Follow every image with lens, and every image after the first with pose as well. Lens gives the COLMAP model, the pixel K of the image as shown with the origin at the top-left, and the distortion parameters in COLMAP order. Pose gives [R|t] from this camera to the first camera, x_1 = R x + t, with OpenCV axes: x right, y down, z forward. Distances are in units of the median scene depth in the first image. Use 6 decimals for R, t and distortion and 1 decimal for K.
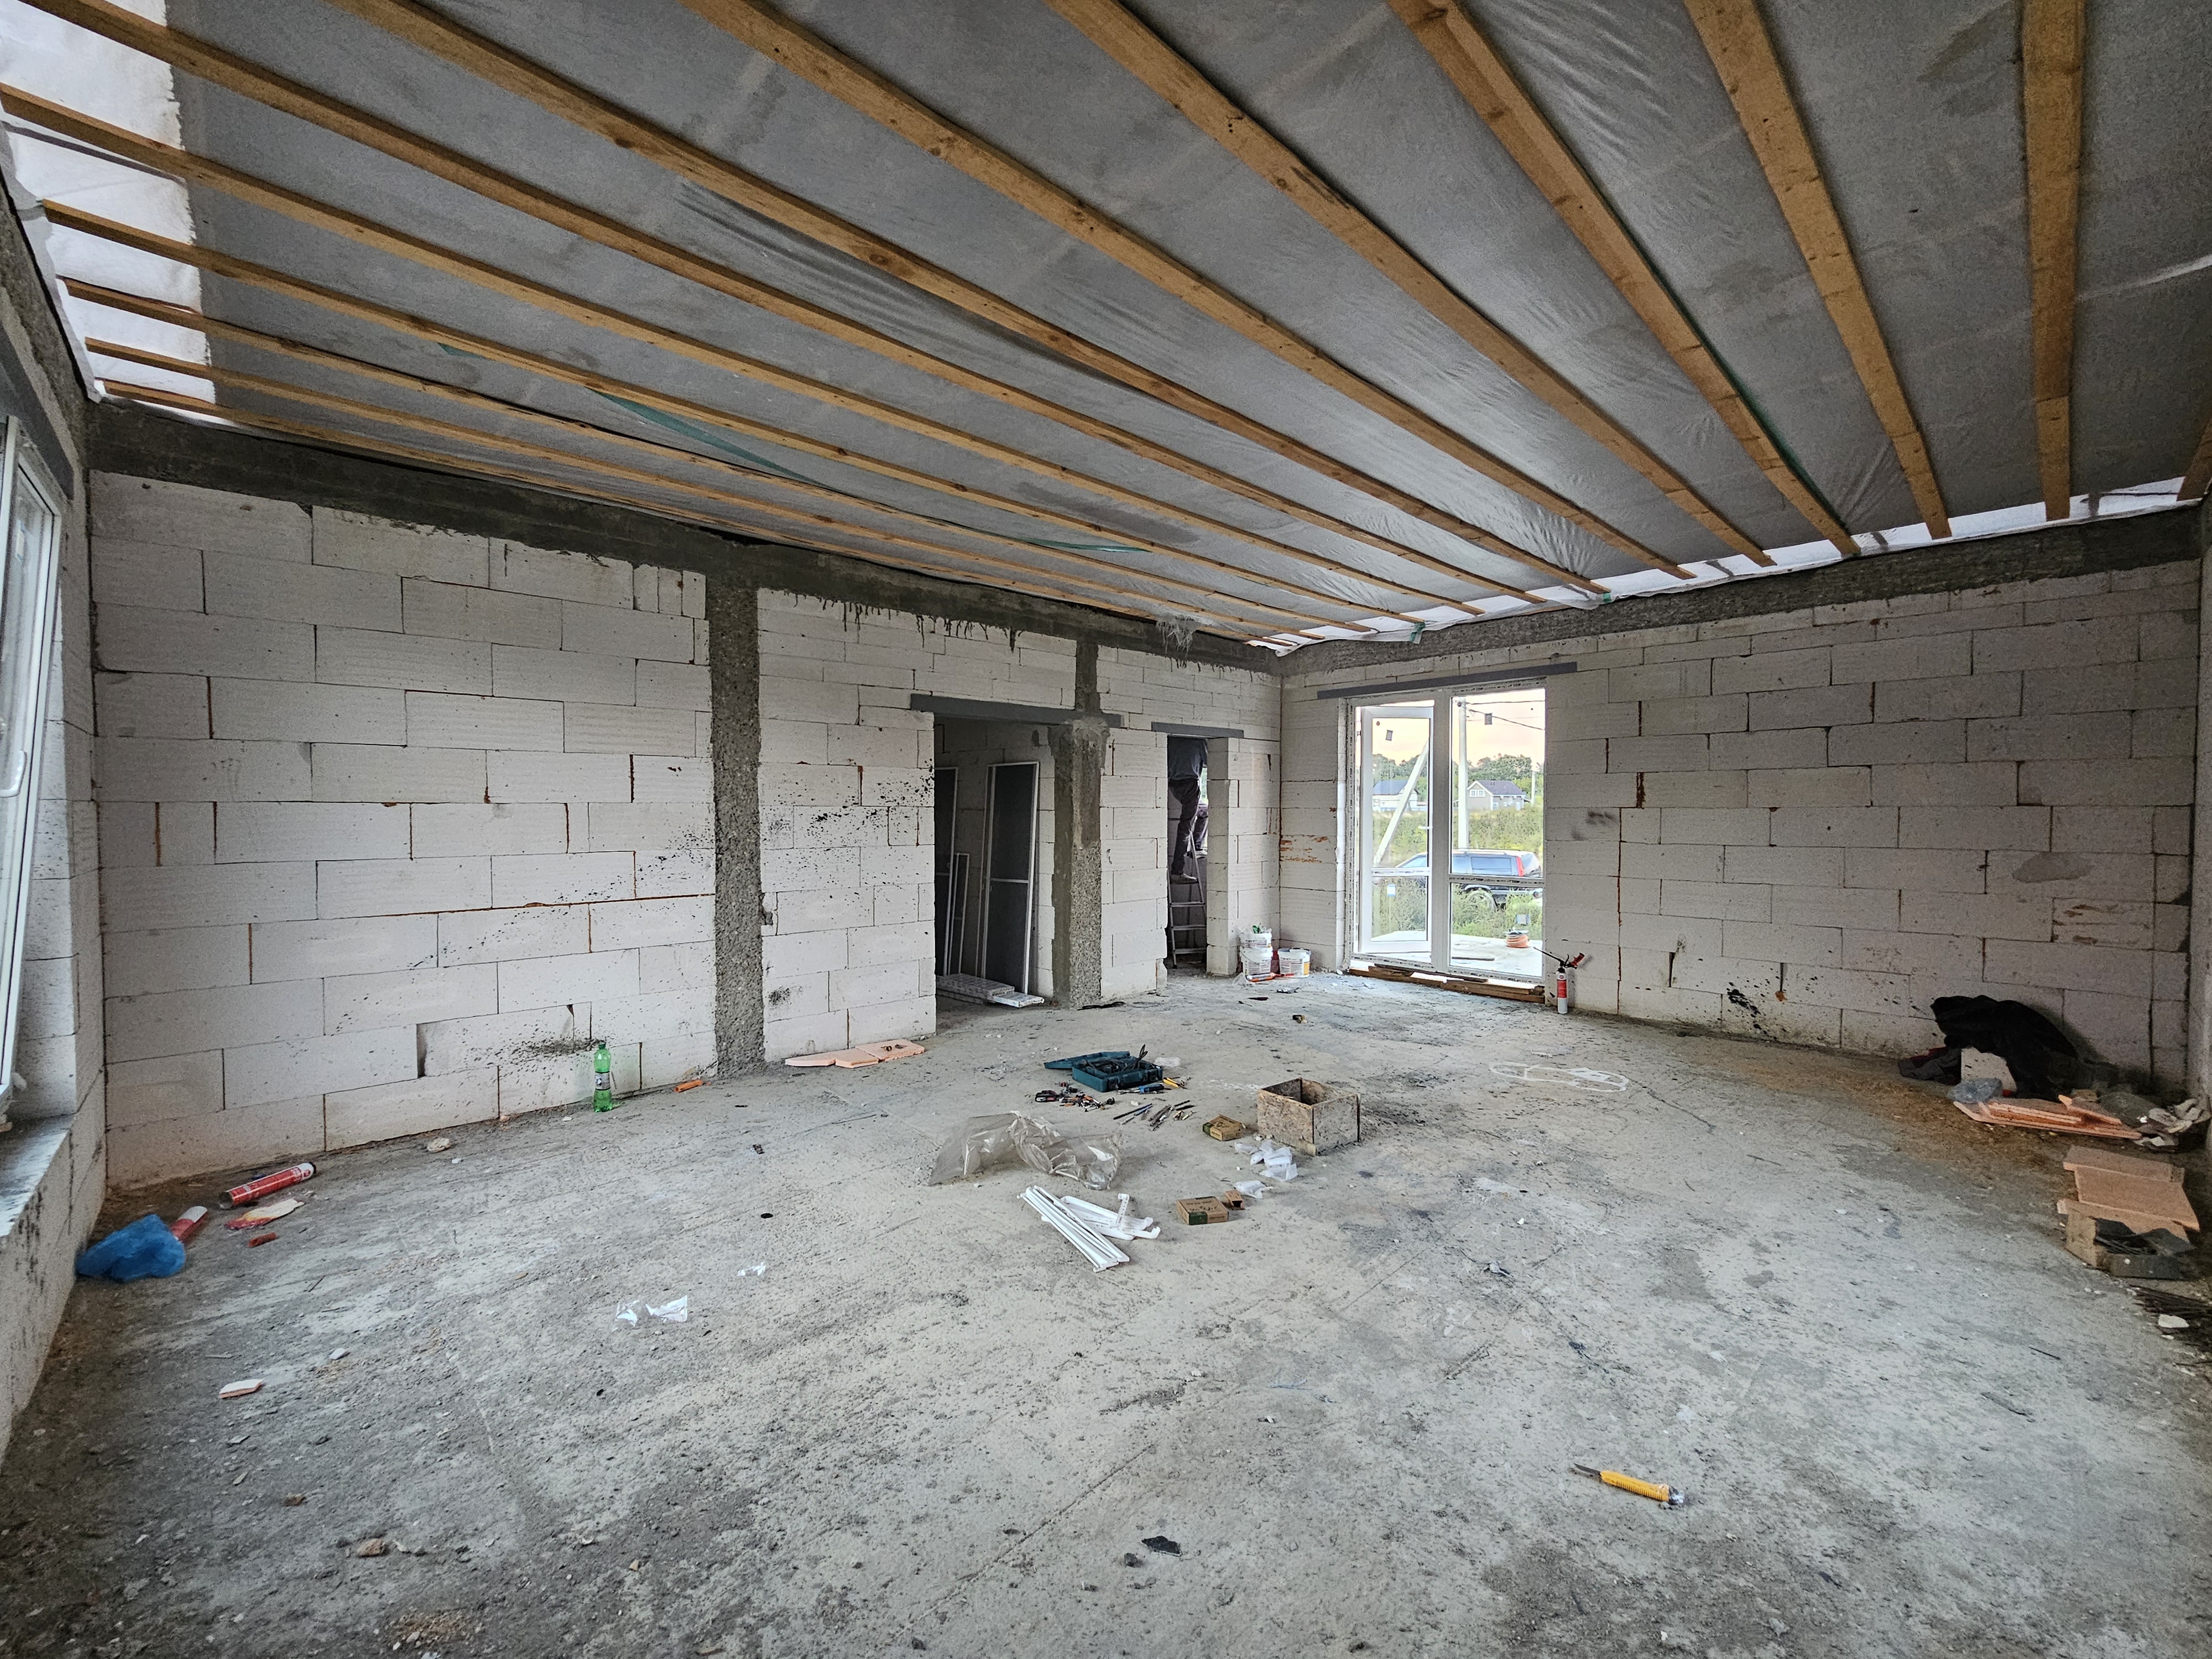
lens RADIAL K [[903.9, 0, 1102.2], [0, 903.9, 826.1], [0, 0, 1]] dist [-0.003672, 0.000698]
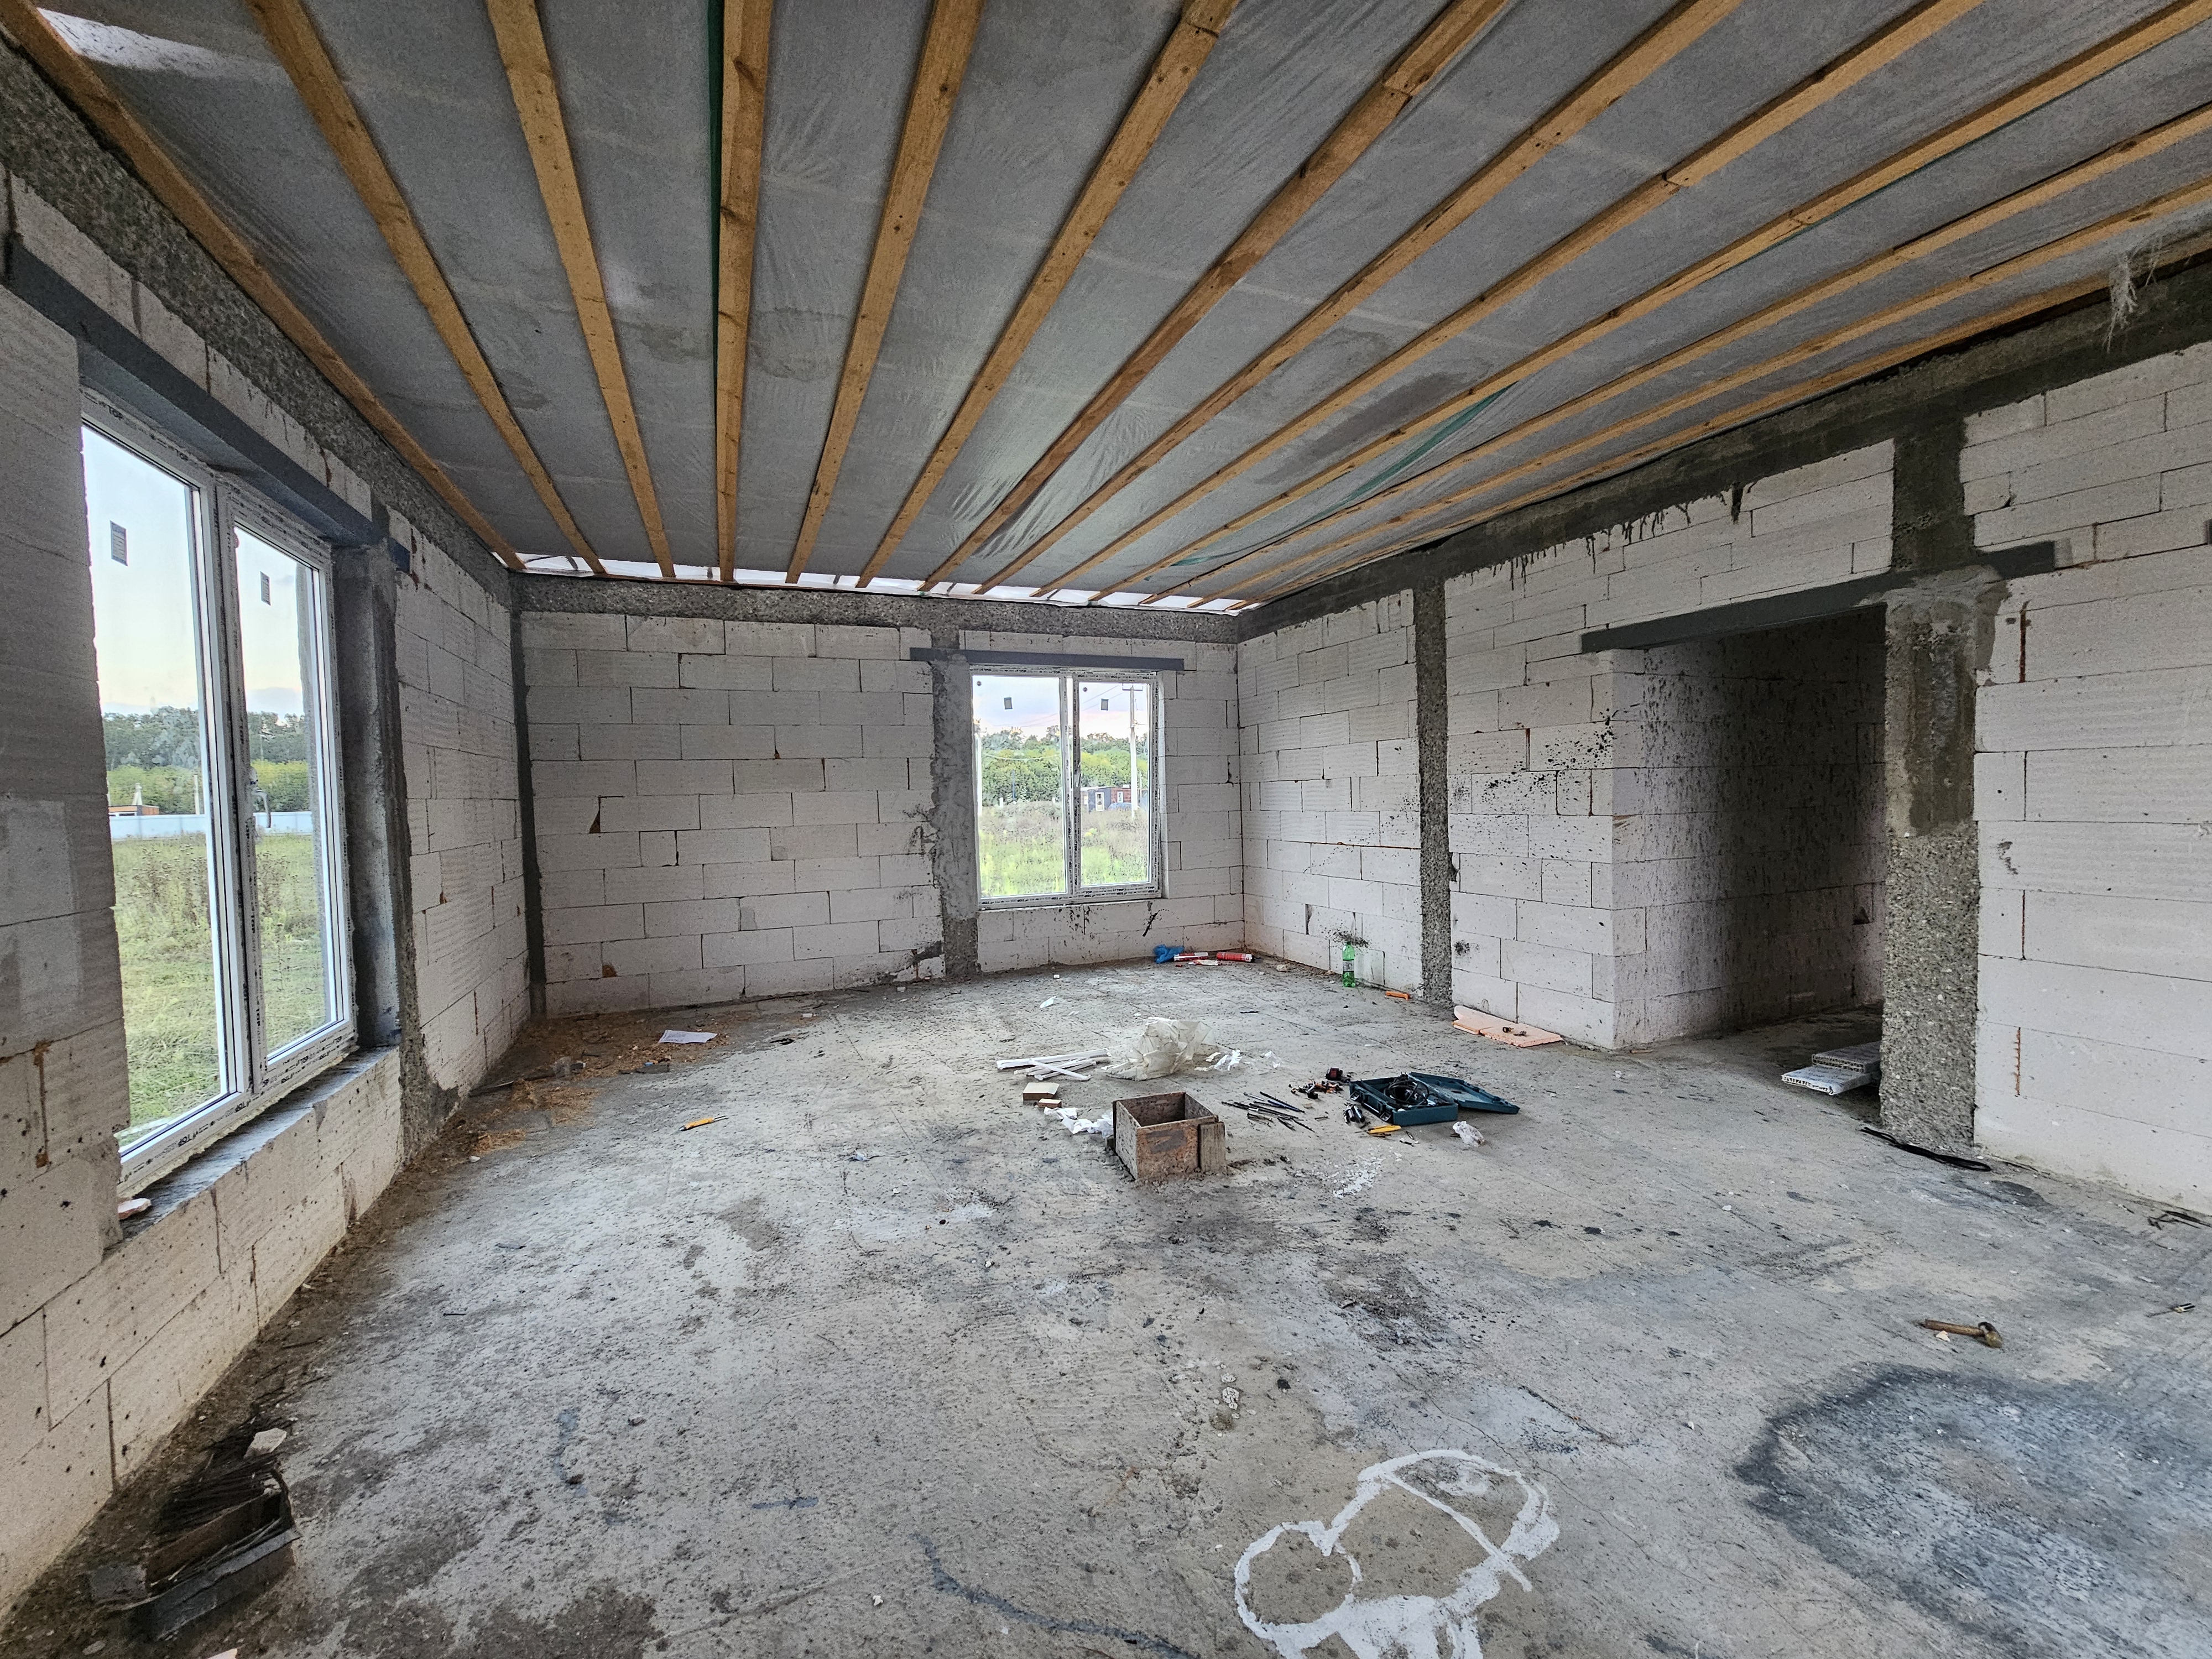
lens RADIAL K [[903.9, 0, 1102.0], [0, 903.9, 825.0], [0, 0, 1]] dist [-0.003672, 0.000698]
pose [[-0.355034, 0.041666, -0.933924, 0.980769], [0.012566, 0.999129, 0.039798, -0.012295], [0.934769, 0.002394, -0.355249, 1.173916]]
